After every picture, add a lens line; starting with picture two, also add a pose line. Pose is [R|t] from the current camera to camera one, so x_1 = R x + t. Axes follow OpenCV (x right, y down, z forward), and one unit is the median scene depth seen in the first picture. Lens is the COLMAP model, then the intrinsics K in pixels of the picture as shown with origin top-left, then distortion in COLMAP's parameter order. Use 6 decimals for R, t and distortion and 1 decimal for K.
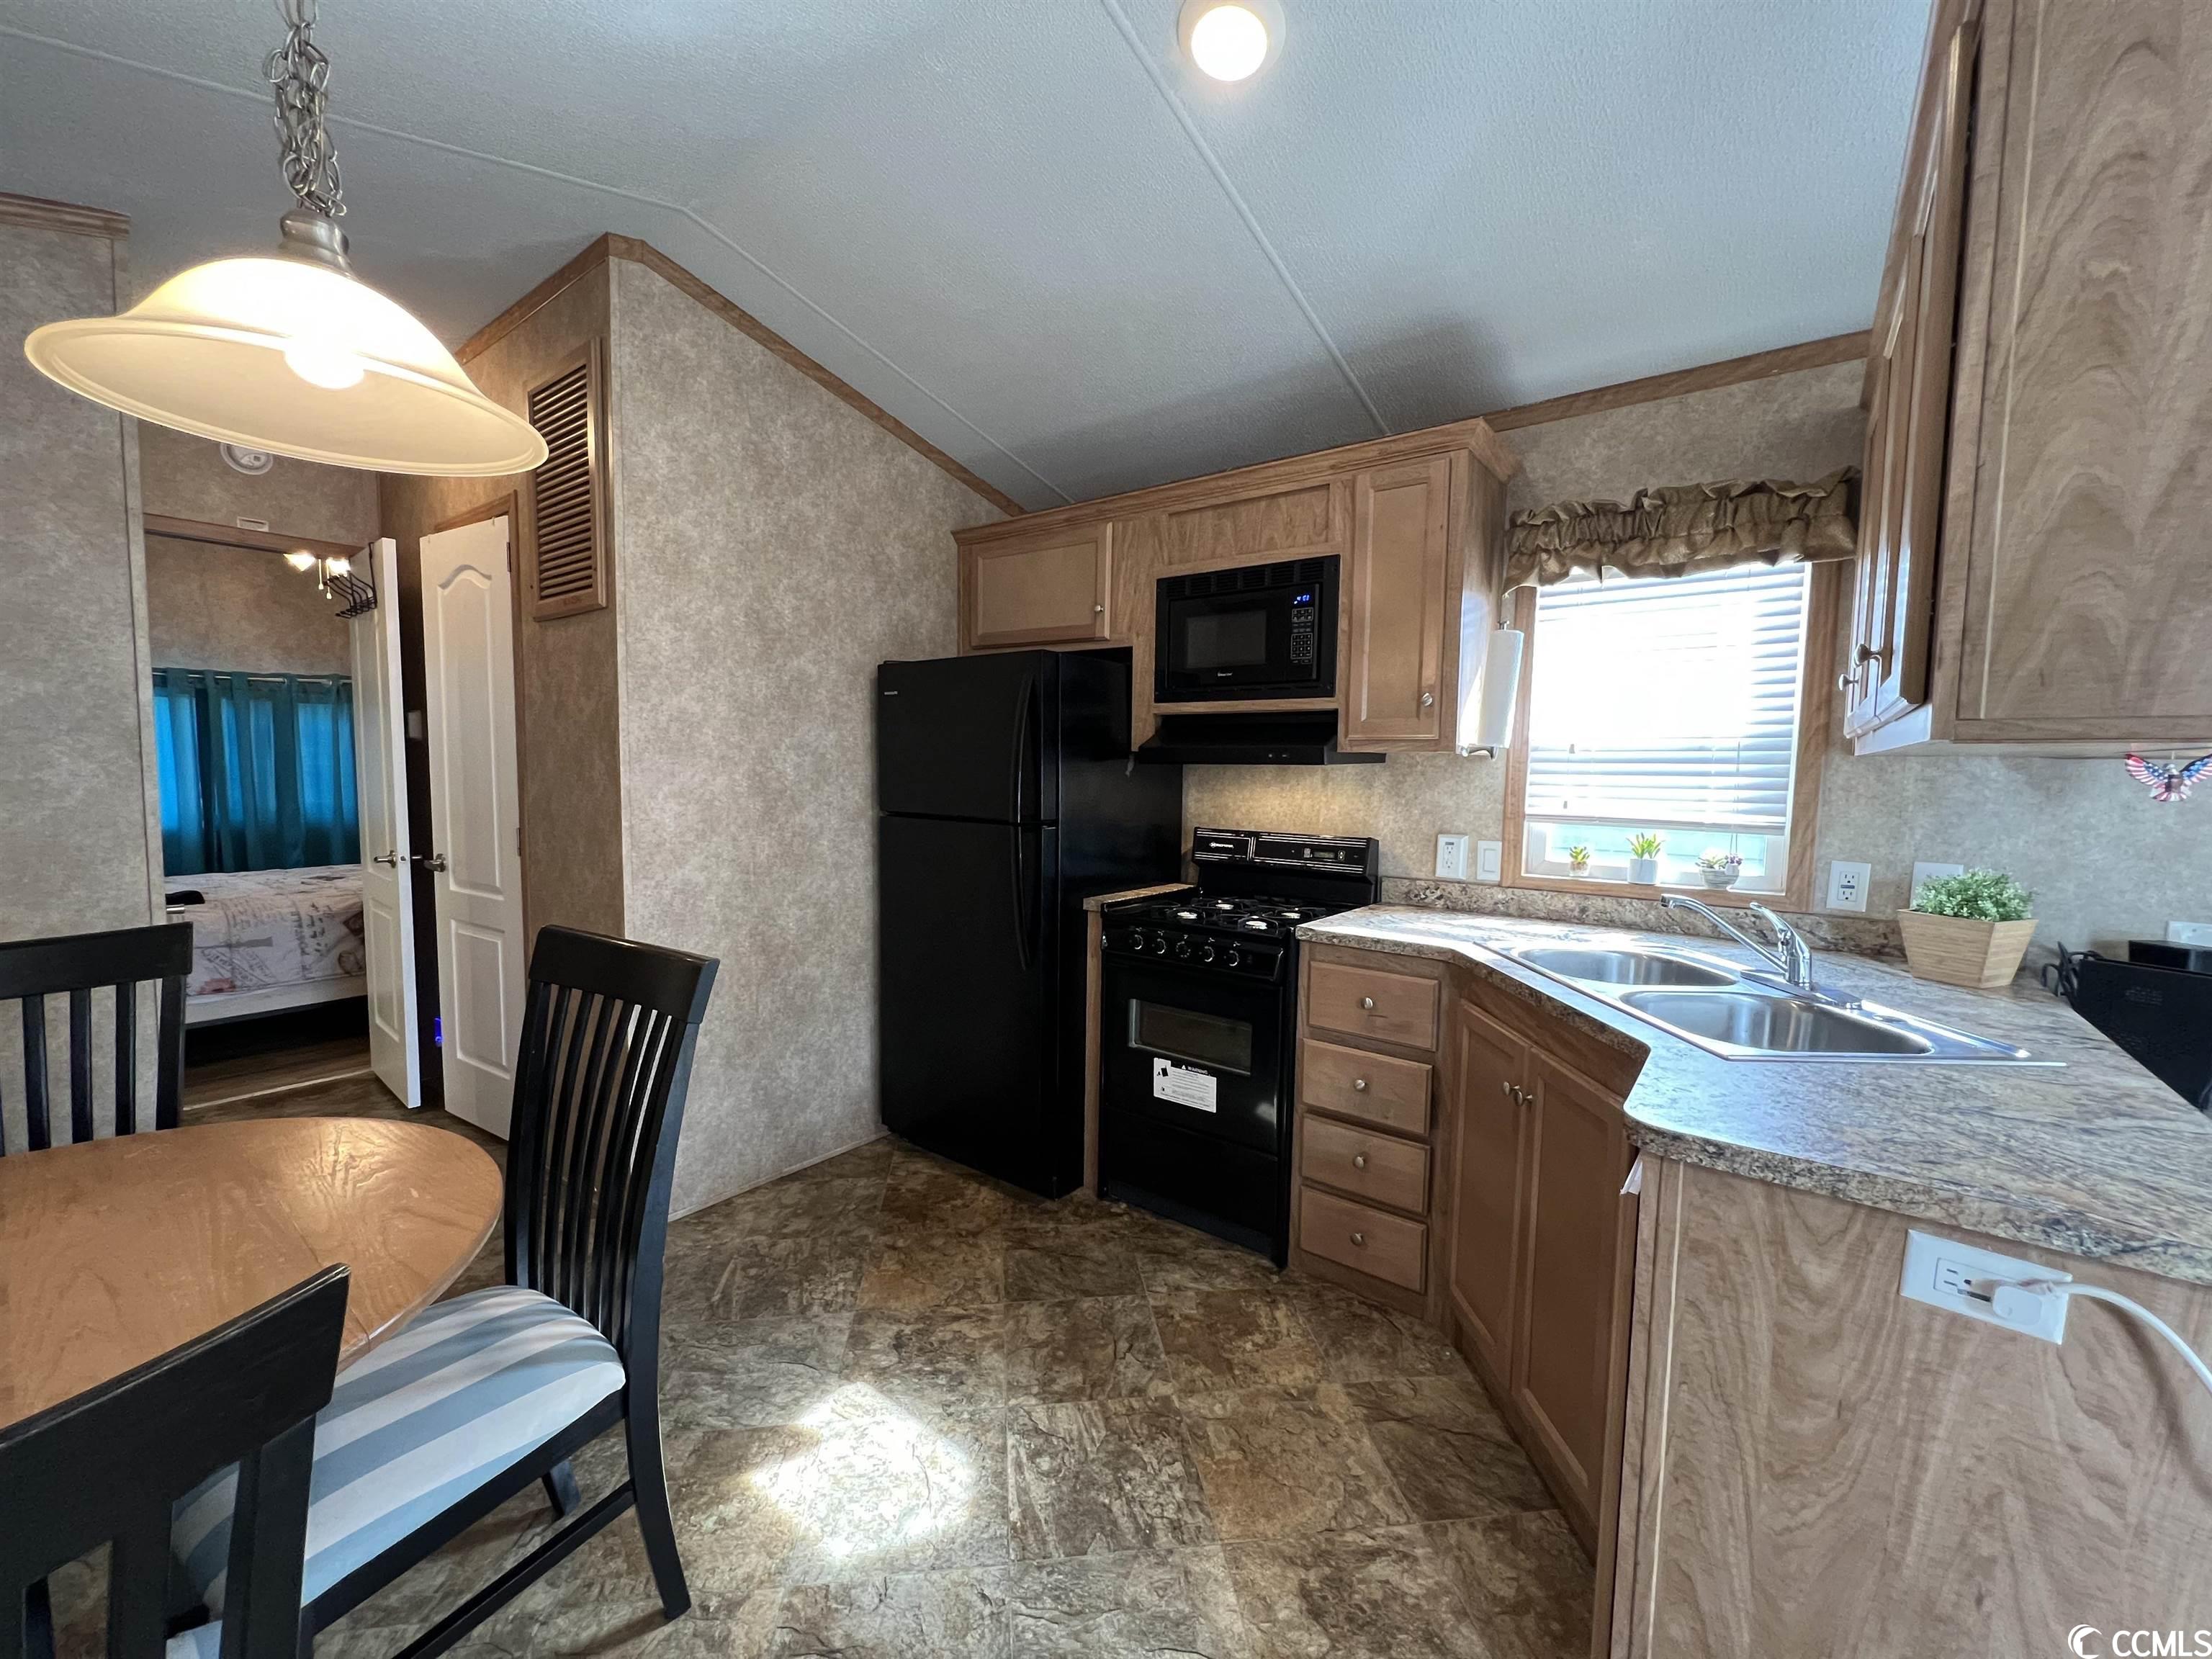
lens RADIAL K [[884.2, 0, 1104.6], [0, 884.2, 826.5], [0, 0, 1]] dist [-0.002587, 0.000205]
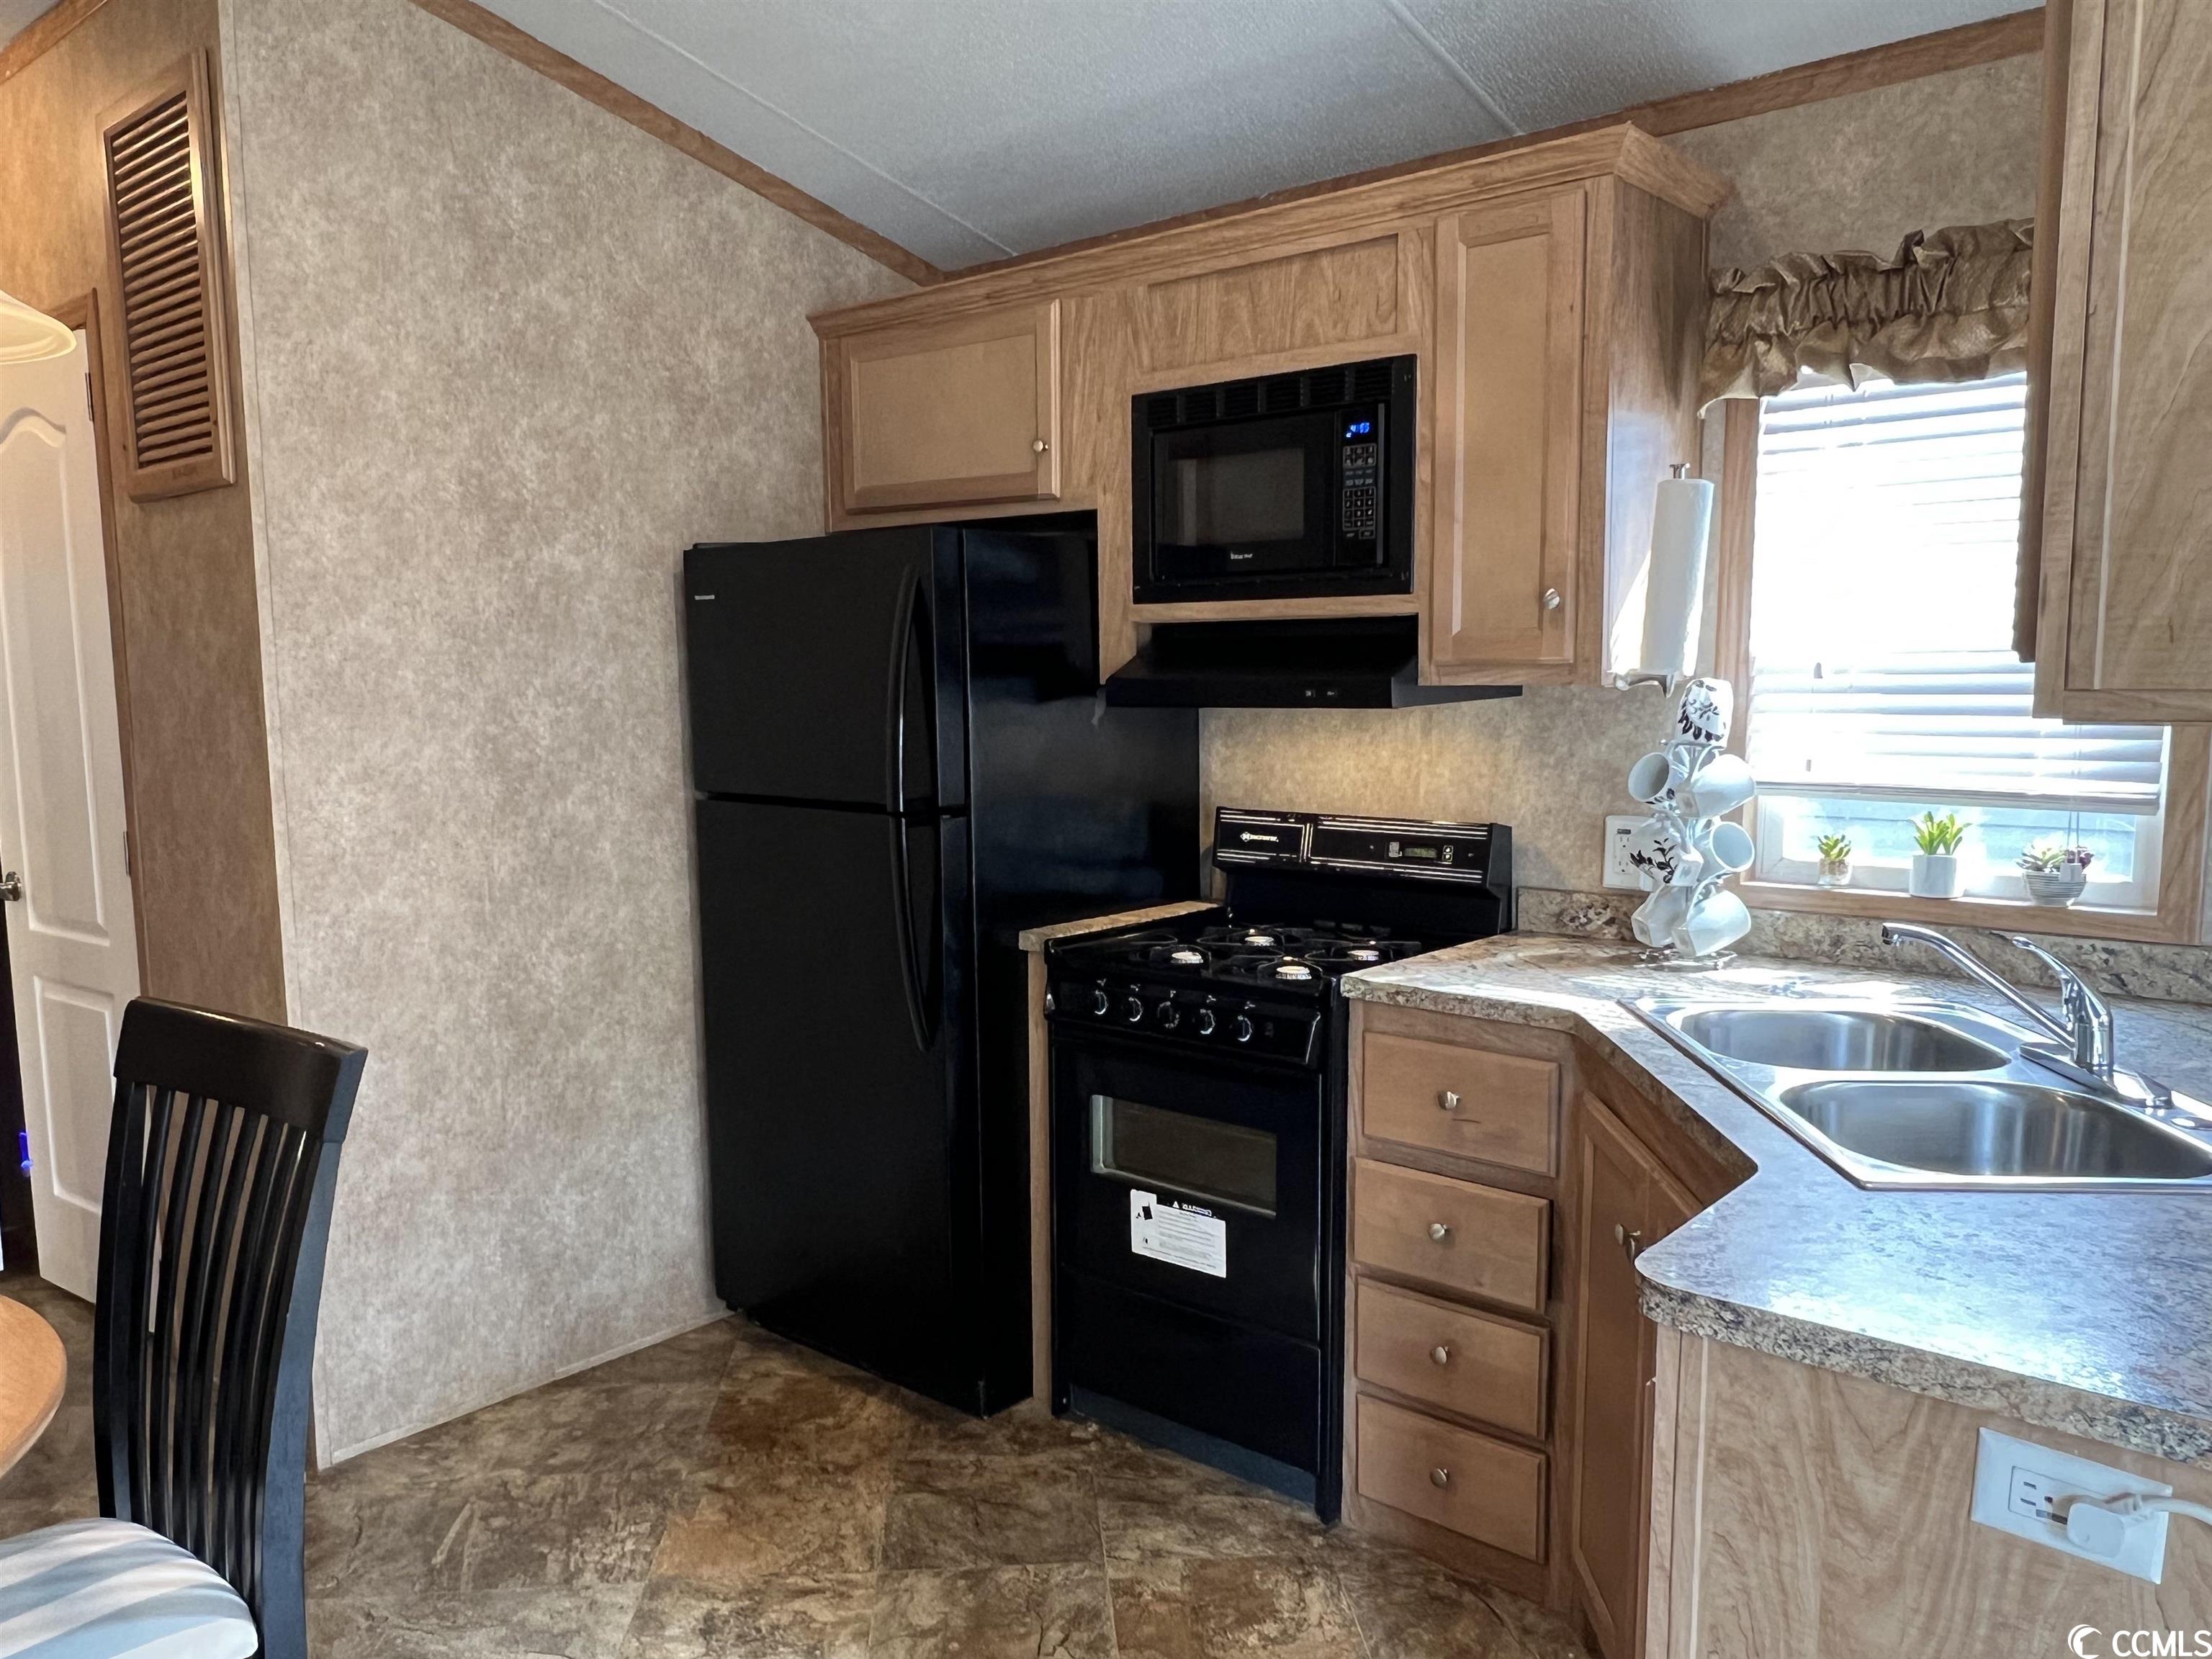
lens RADIAL K [[1608.5, 0, 1103.6], [0, 1608.5, 844.5], [0, 0, 1]] dist [-0.003790, 0.001268]
pose [[0.997847, -0.017696, -0.063151, 0.118294], [0.020392, 0.998897, 0.042305, -0.027159], [0.062332, -0.043502, 0.997107, -0.110289]]
